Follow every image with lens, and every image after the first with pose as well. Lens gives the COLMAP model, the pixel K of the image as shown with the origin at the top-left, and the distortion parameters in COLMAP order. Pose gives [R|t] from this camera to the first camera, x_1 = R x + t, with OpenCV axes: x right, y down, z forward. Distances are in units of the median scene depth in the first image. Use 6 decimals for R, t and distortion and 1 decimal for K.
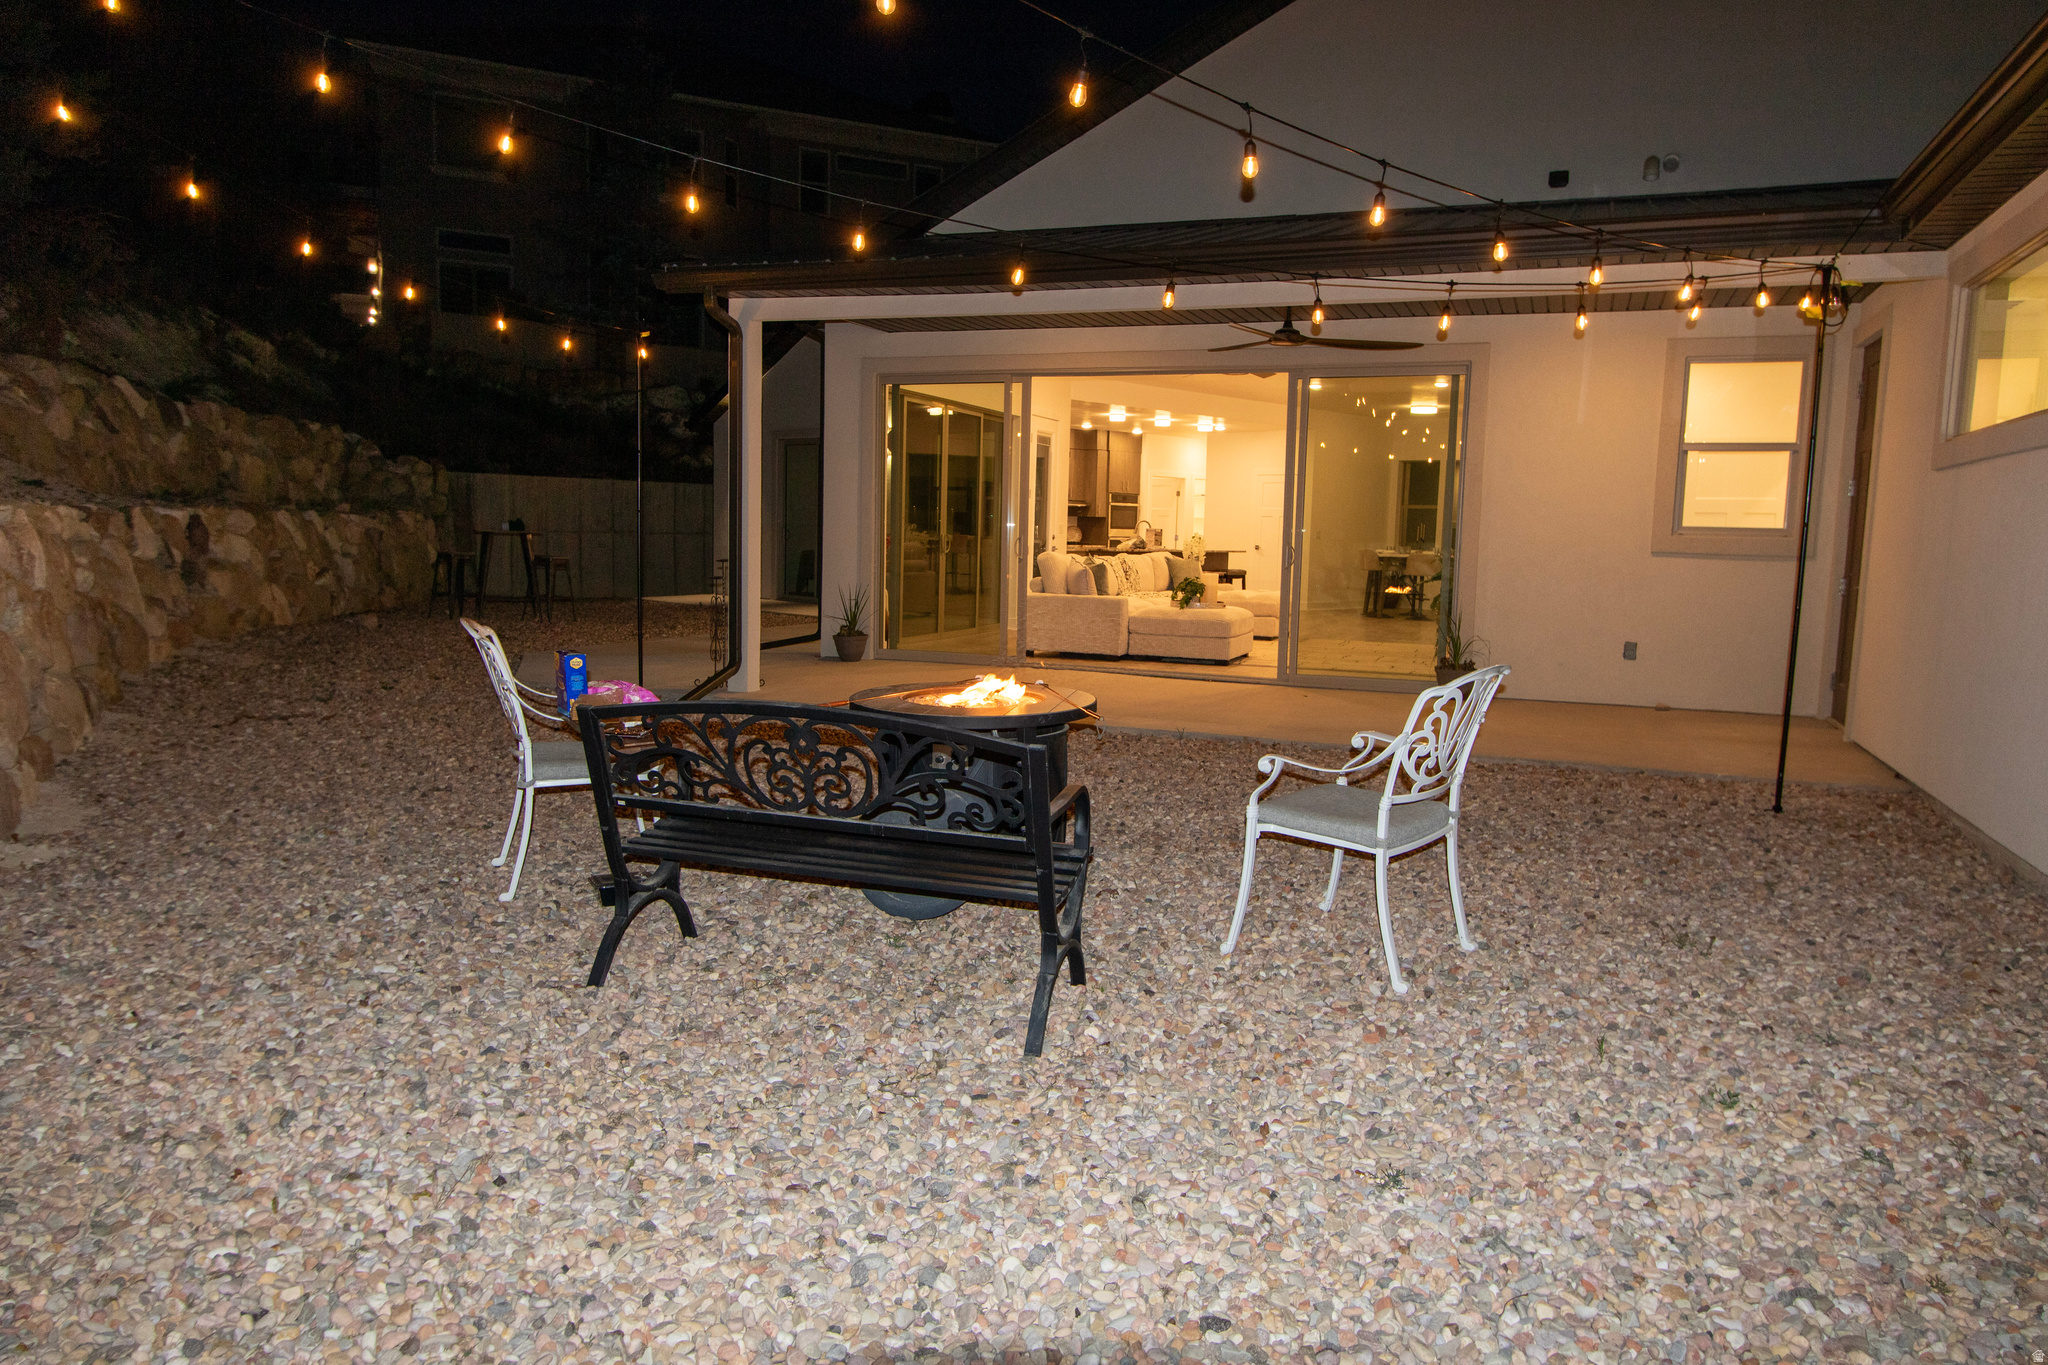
lens RADIAL K [[1388.9, 0, 1024.0], [0, 1388.9, 682.5], [0, 0, 1]] dist [0.006779, 0.001082]
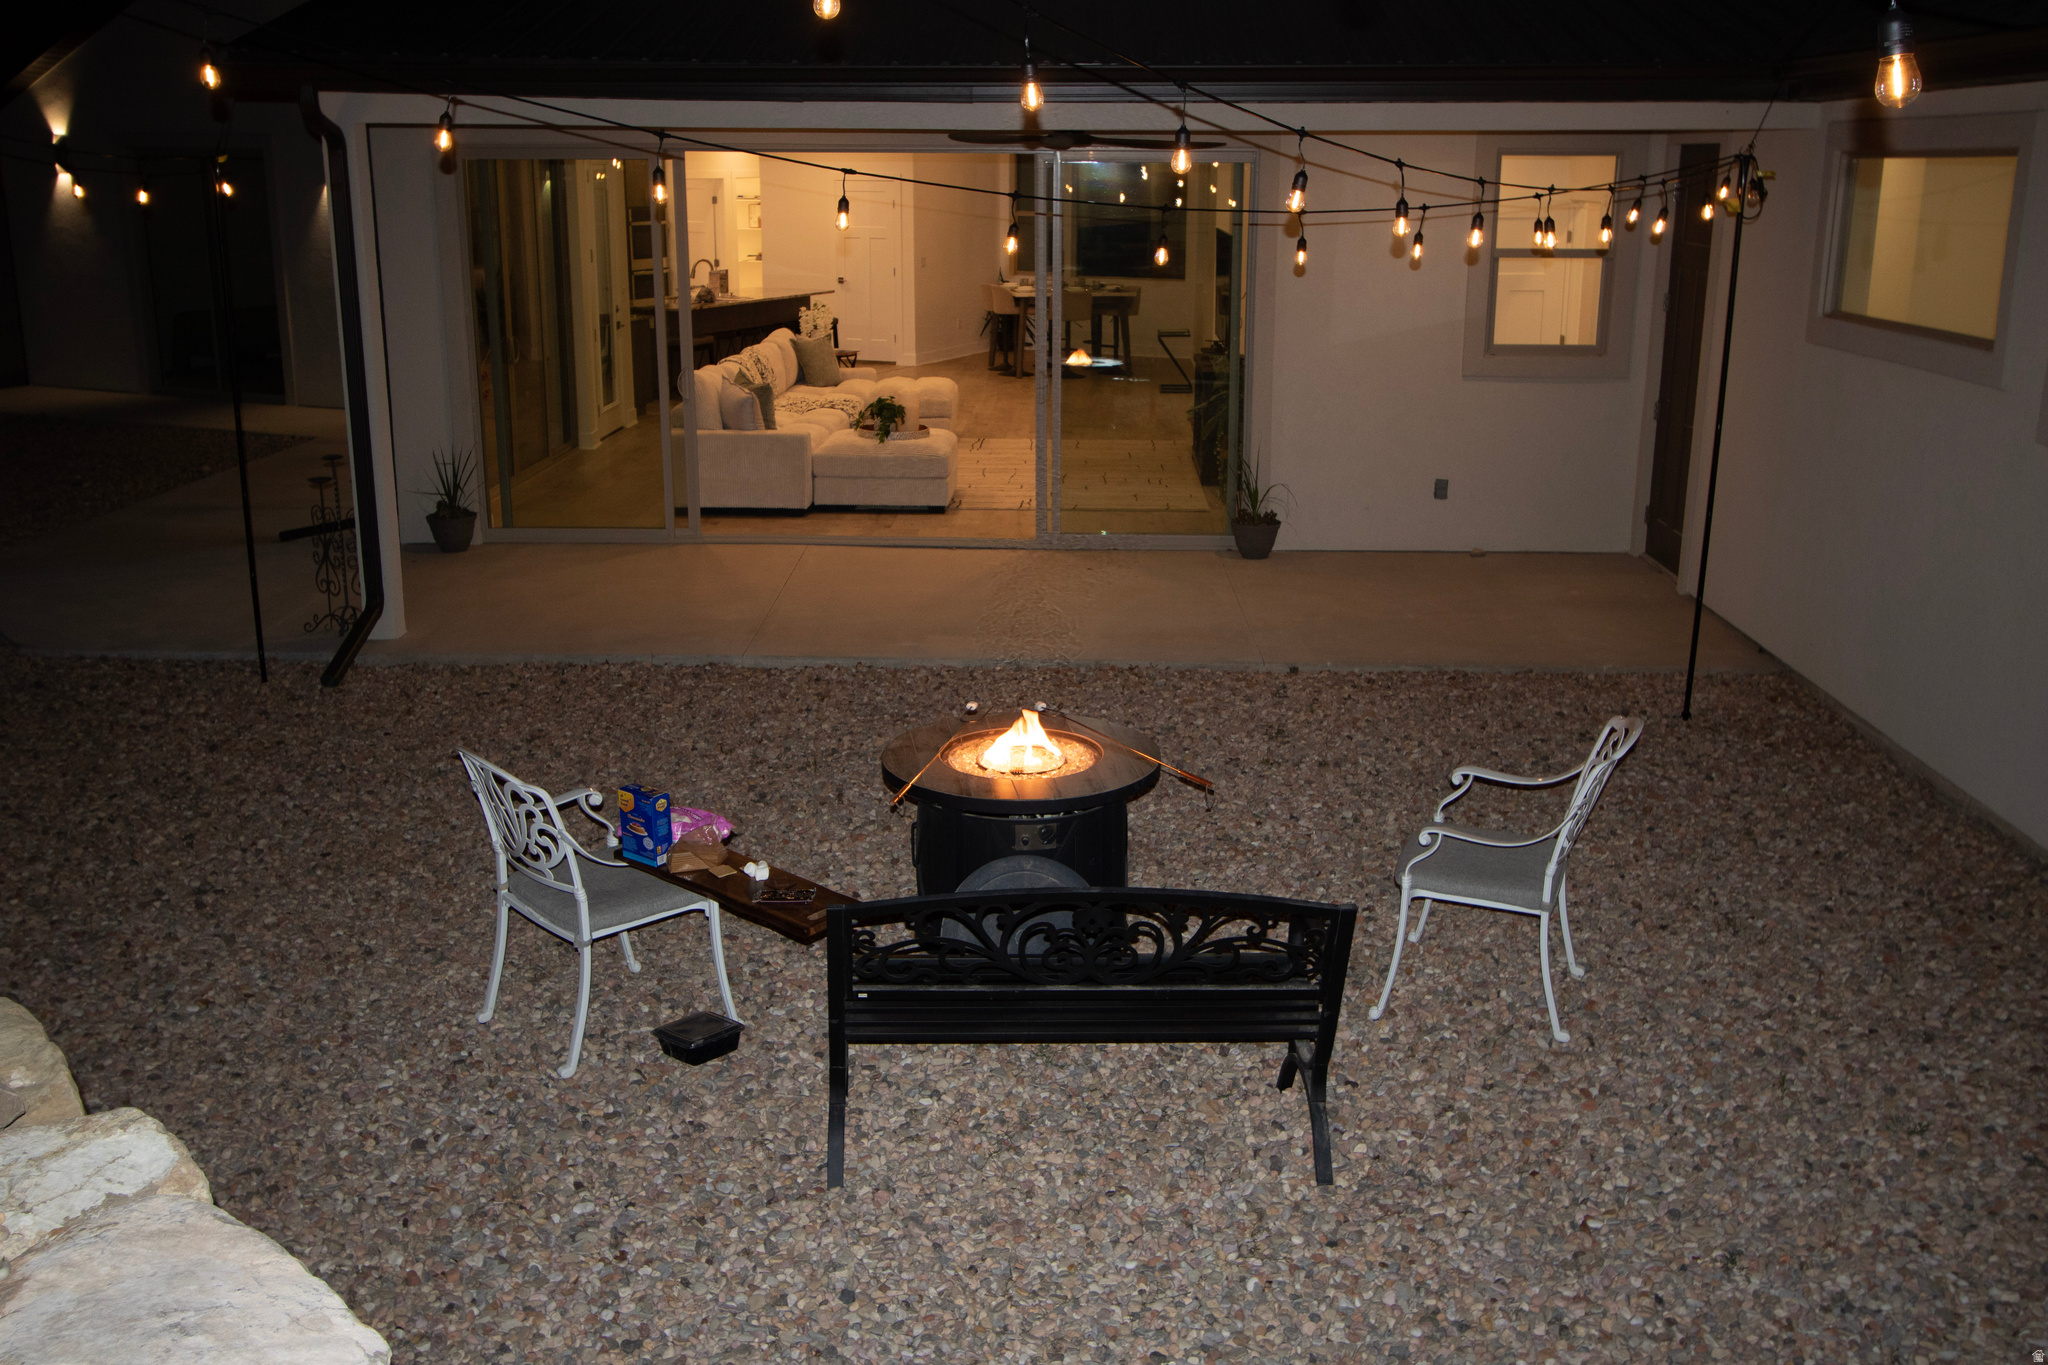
lens RADIAL K [[1975.2, 0, 1019.5], [0, 1975.2, 671.1], [0, 0, 1]] dist [0.011511, 0.012324]
pose [[0.940985, -0.105469, 0.321596, -0.353769], [0.055124, 0.985277, 0.161834, -0.197869], [-0.333930, -0.134556, 0.932945, -0.134191]]
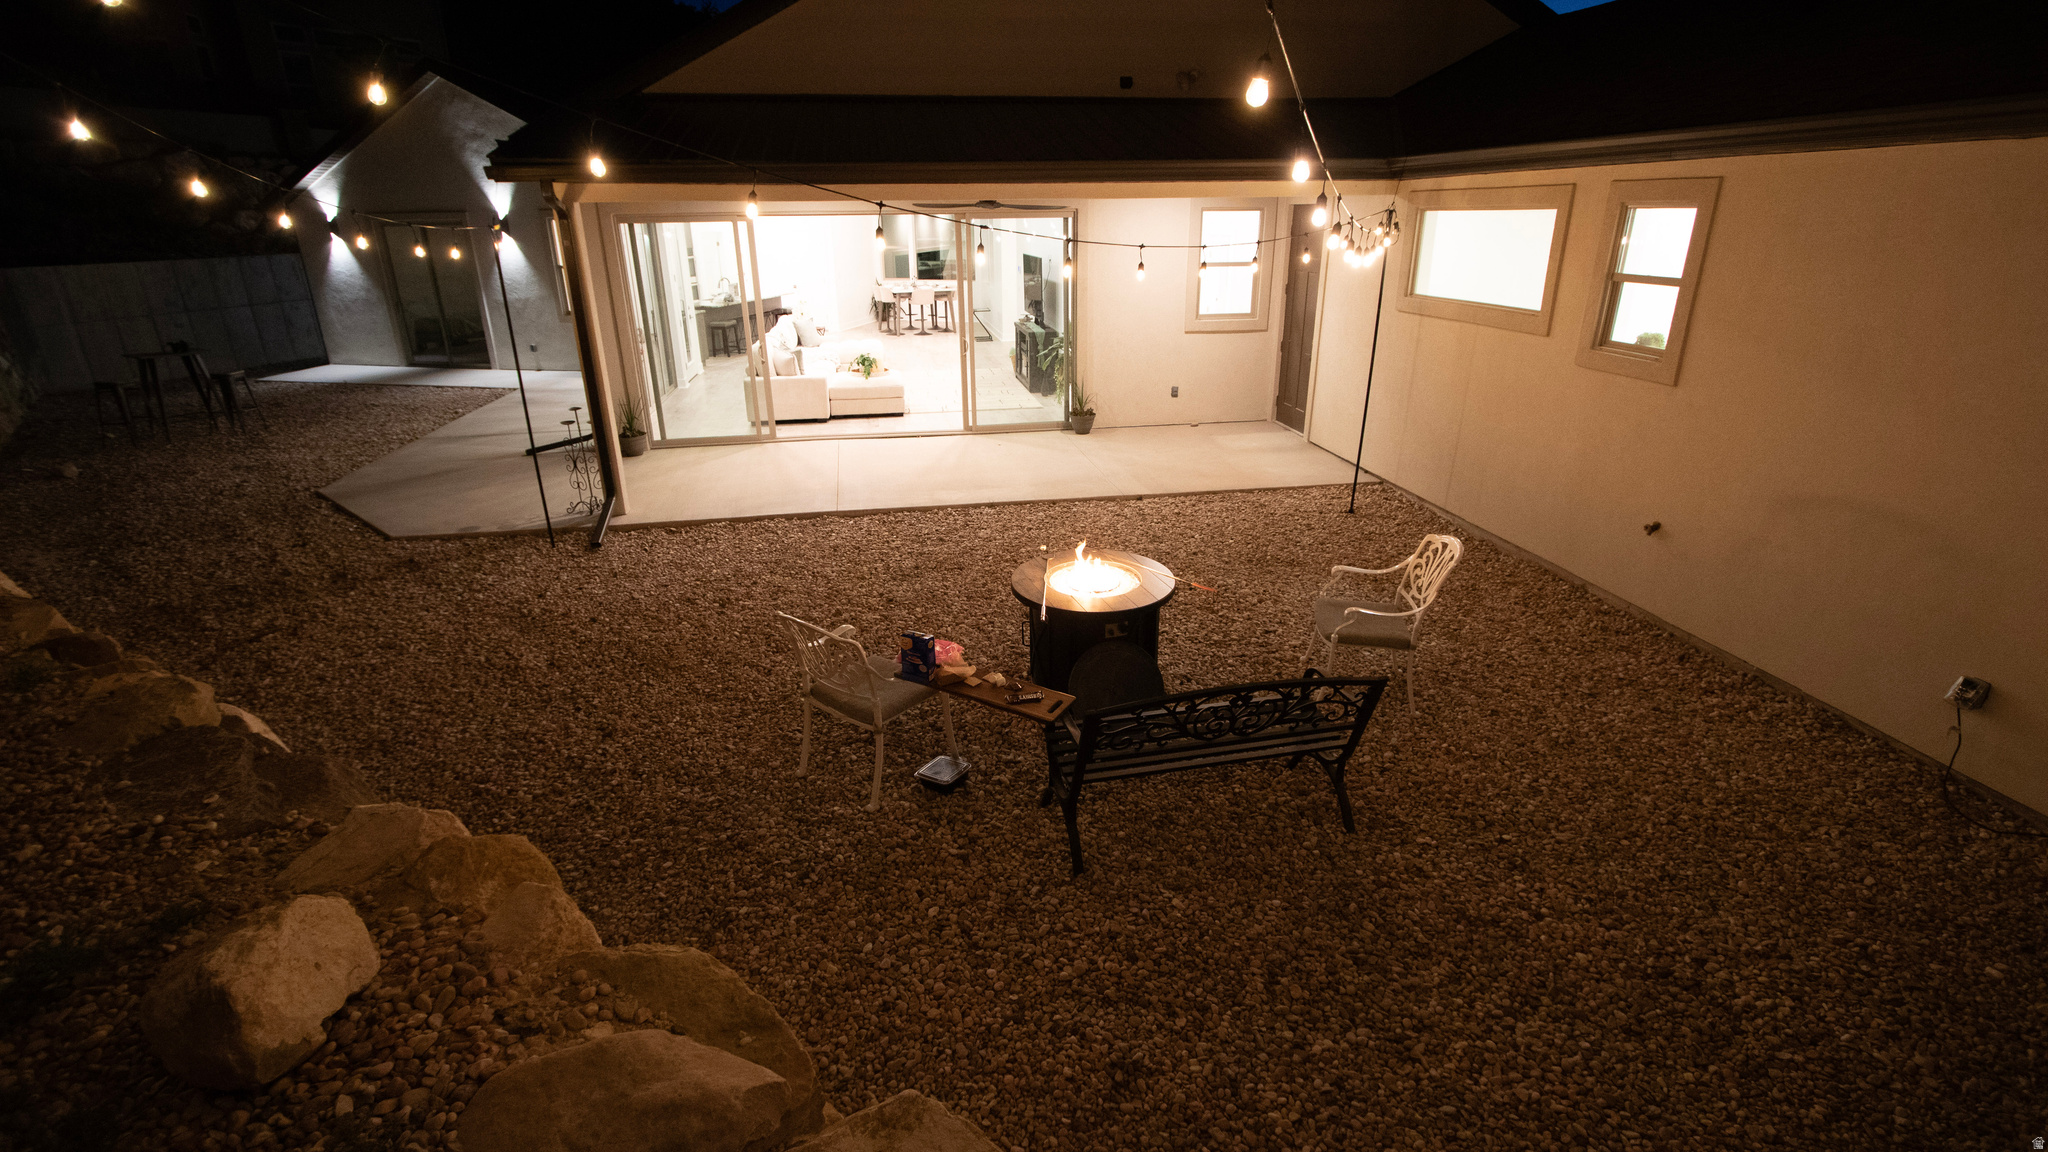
lens RADIAL K [[953.1, 0, 1024.0], [0, 953.1, 576.0], [0, 0, 1]] dist [-0.020047, 0.007119]
pose [[0.858878, -0.213225, 0.465687, -0.469081], [0.085605, 0.956195, 0.279933, -0.231580], [-0.504976, -0.200563, 0.839508, 0.140521]]
